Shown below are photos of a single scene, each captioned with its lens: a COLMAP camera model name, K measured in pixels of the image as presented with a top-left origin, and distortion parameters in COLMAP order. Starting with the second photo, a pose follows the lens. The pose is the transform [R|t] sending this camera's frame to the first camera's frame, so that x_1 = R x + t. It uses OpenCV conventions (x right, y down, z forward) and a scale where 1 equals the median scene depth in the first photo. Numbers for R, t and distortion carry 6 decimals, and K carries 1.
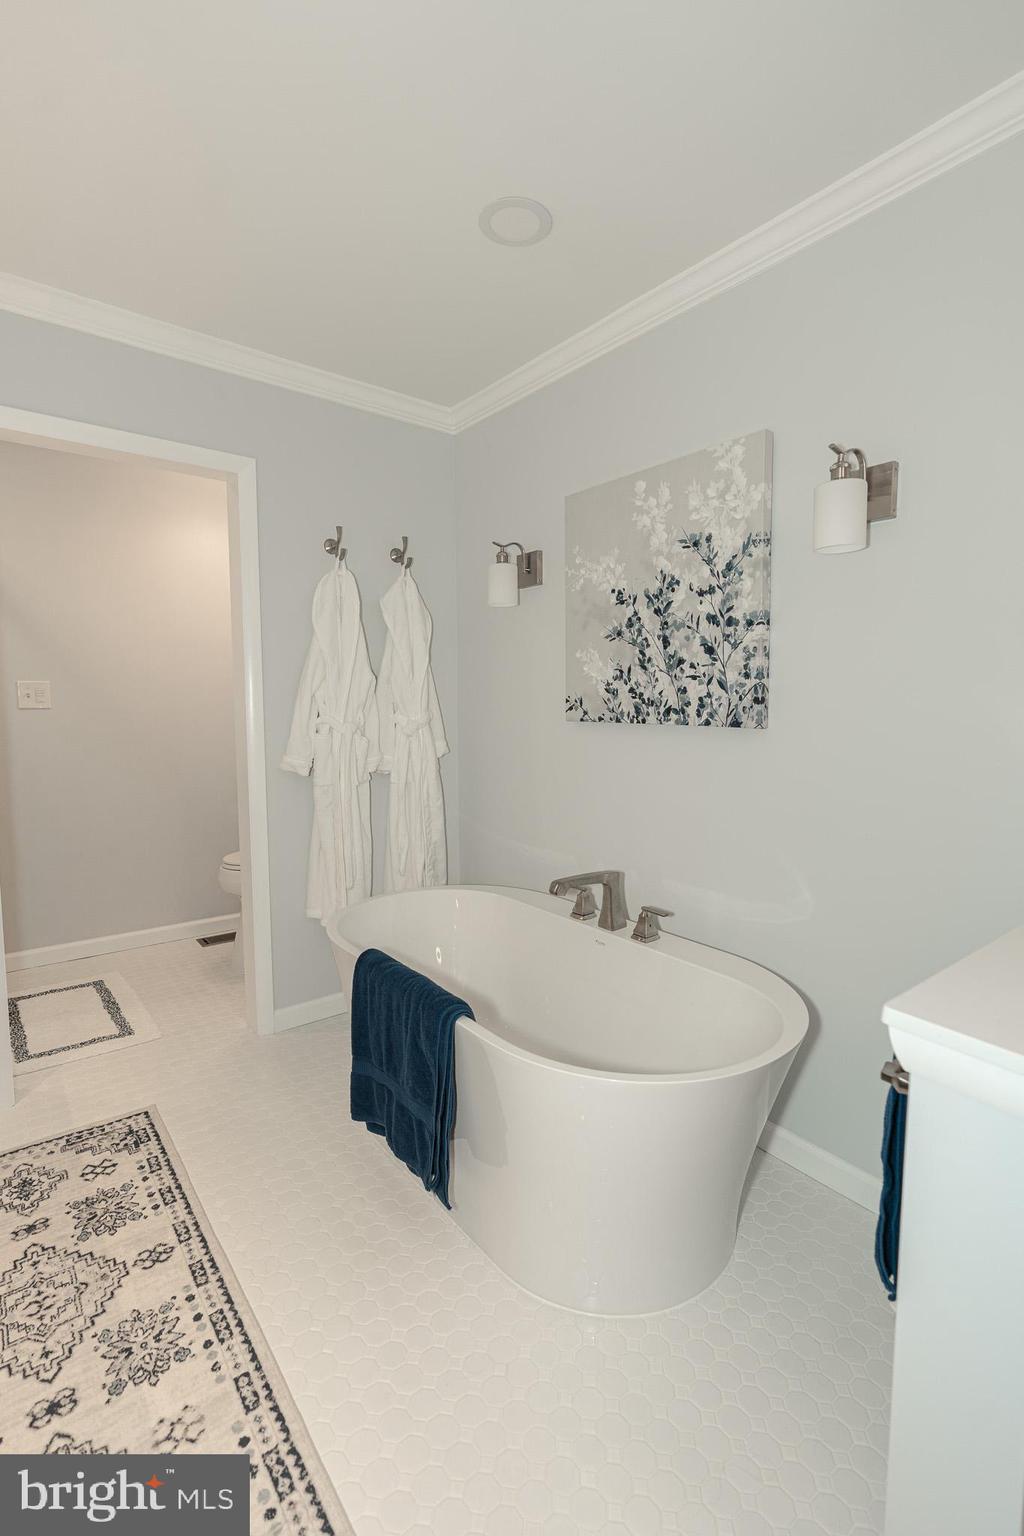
lens RADIAL K [[704.3, 0, 512.0], [0, 704.3, 768.0], [0, 0, 1]] dist [-0.008773, 0.005412]
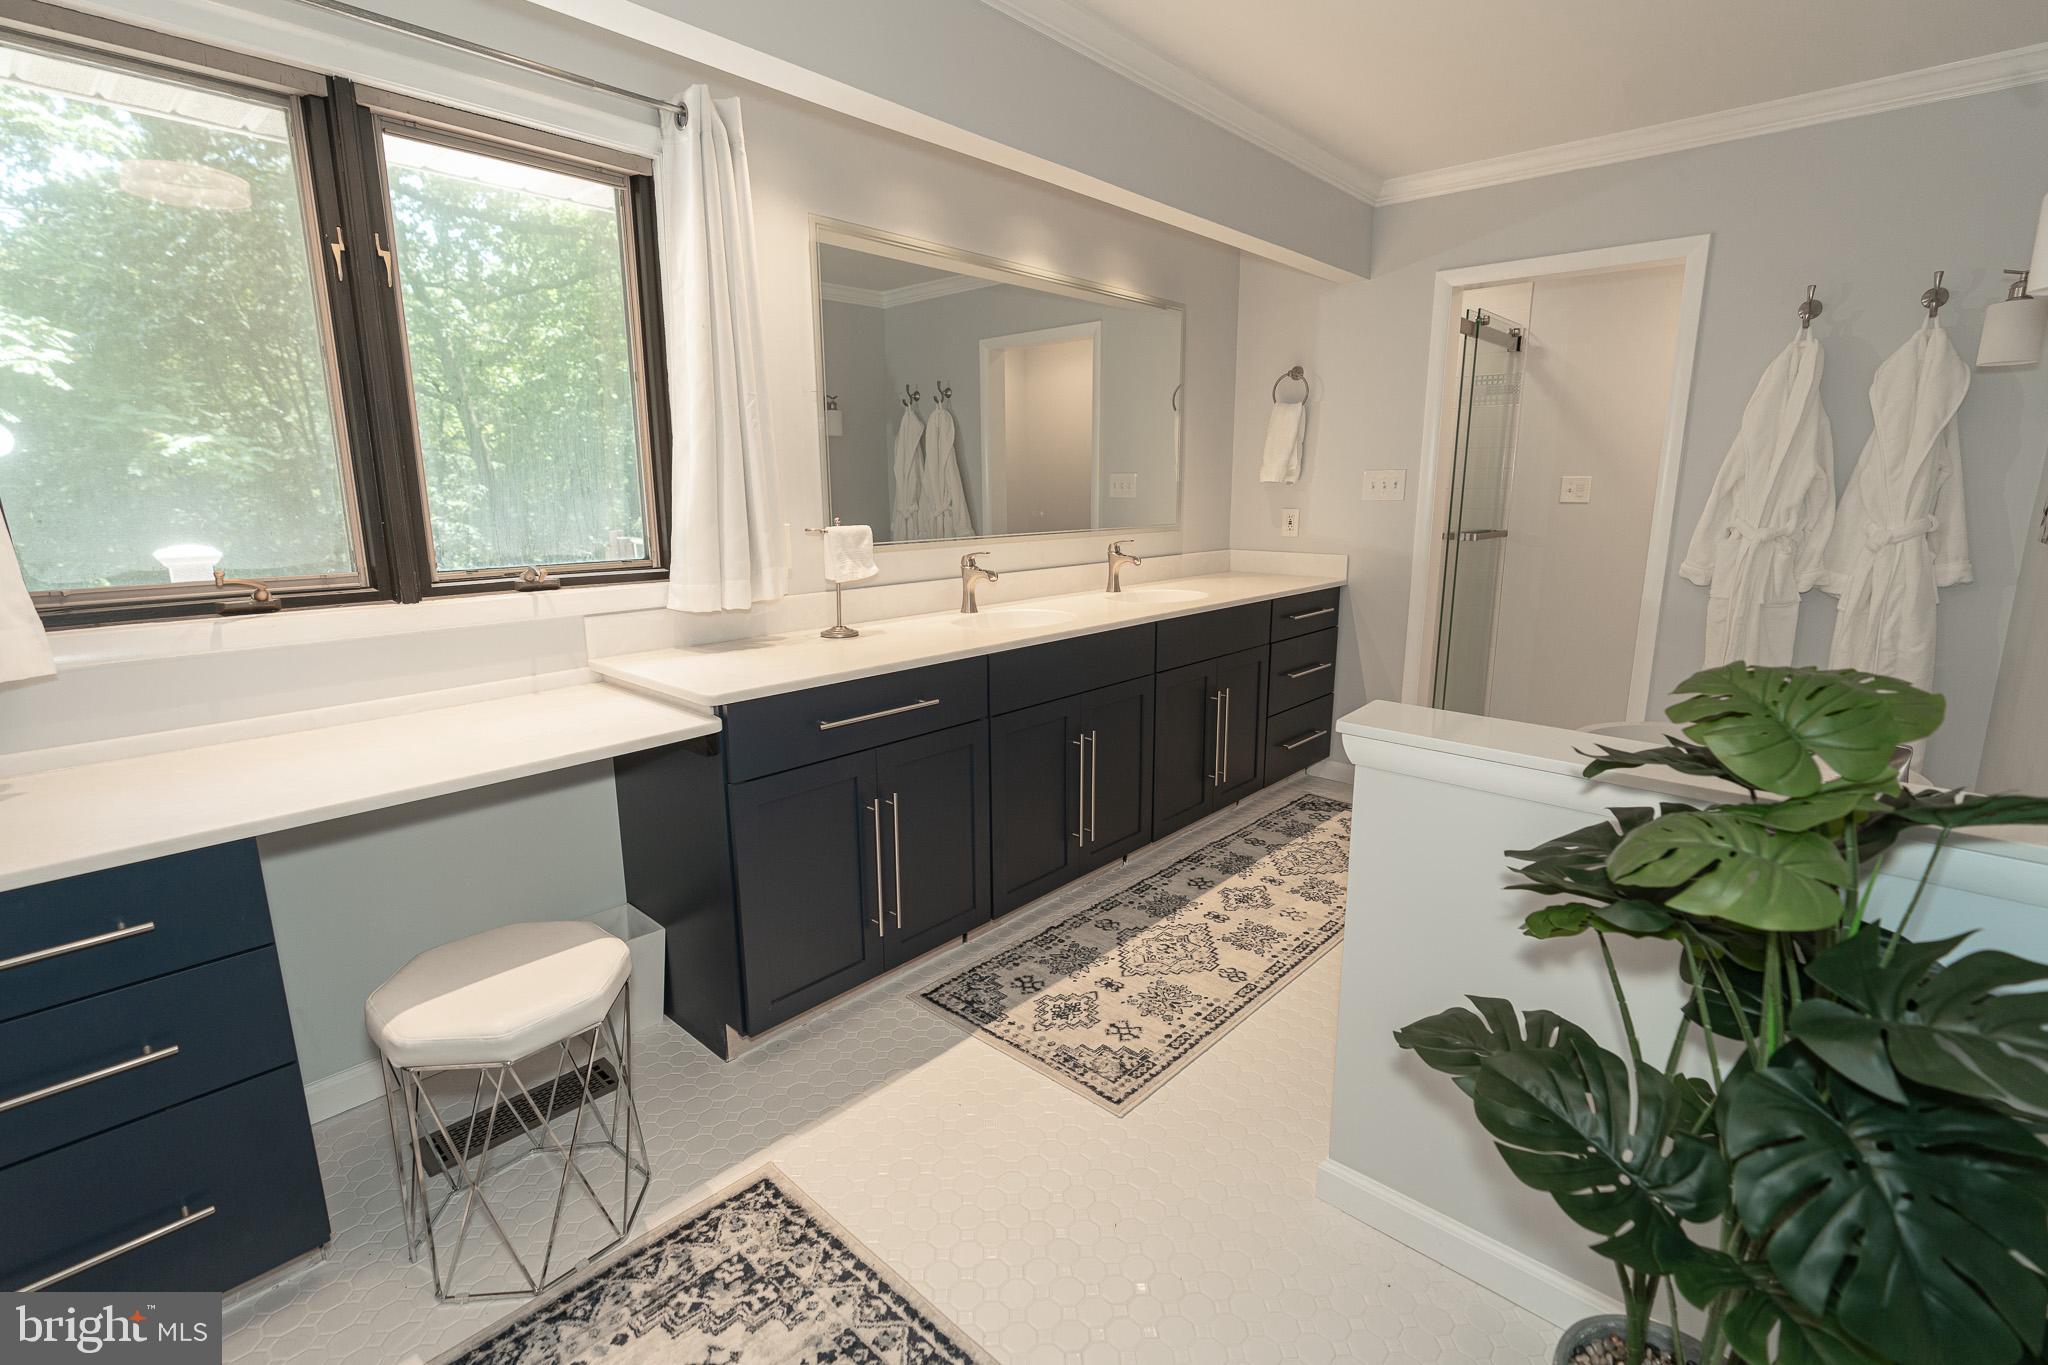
lens RADIAL K [[939.1, 0, 1041.8], [0, 939.1, 682.4], [0, 0, 1]] dist [-0.008773, 0.005412]
pose [[0.167928, 0.204330, -0.964391, 0.971572], [-0.094403, 0.977120, 0.190589, -0.019563], [0.981269, 0.059036, 0.183375, -0.064686]]
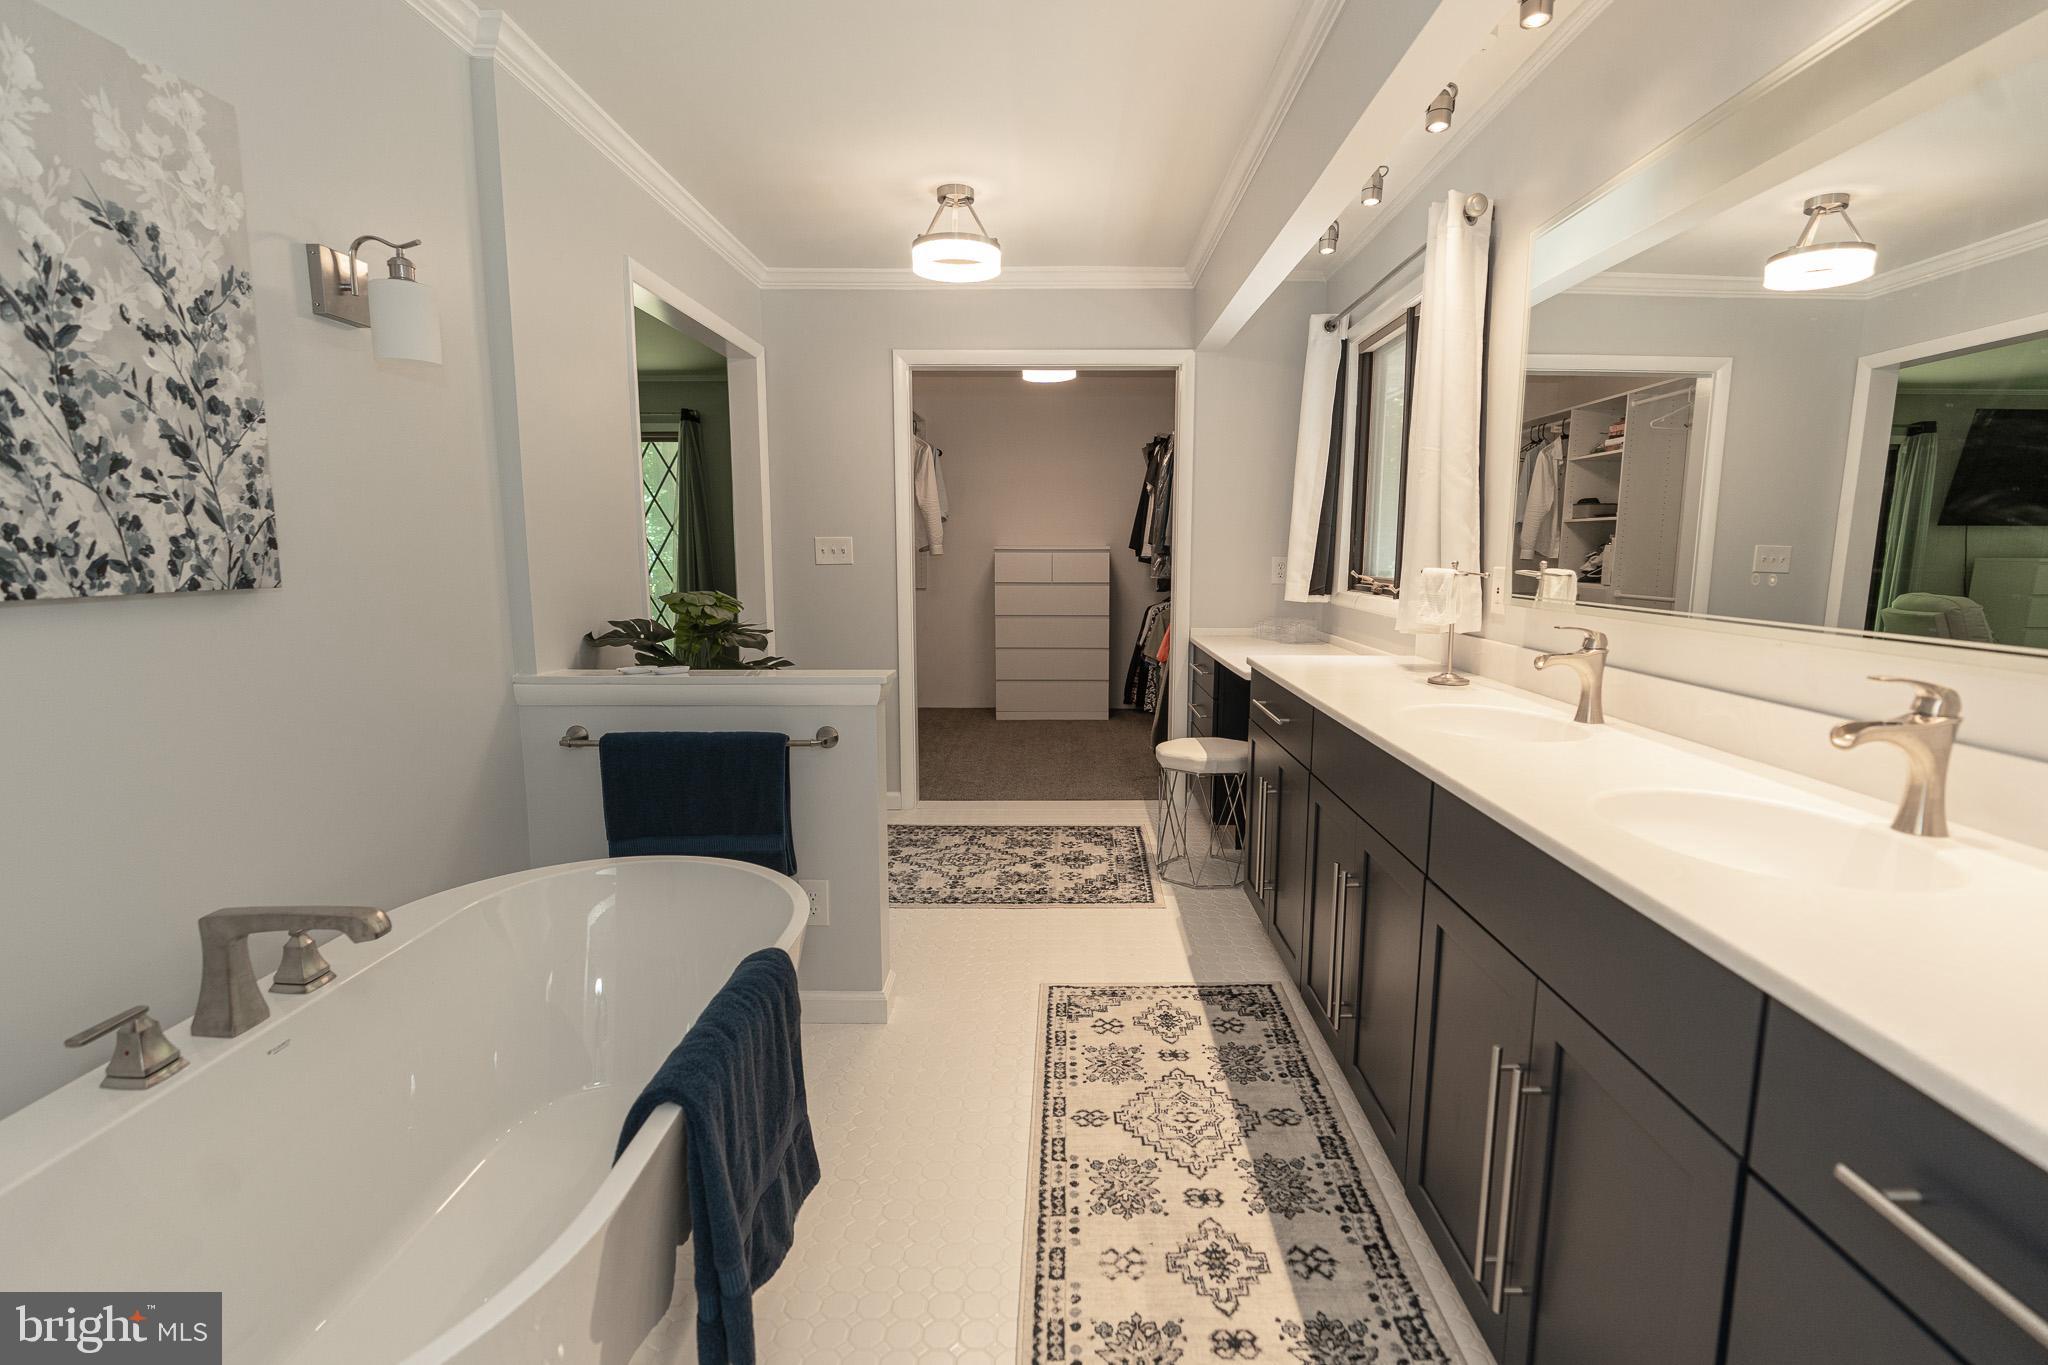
lens RADIAL K [[939.1, 0, 1041.8], [0, 939.1, 682.4], [0, 0, 1]] dist [-0.008773, 0.005412]
pose [[-0.773755, -0.098463, 0.625786, -0.698140], [0.055451, 0.973528, 0.221740, -0.116475], [-0.631053, 0.206273, -0.747812, 1.160751]]
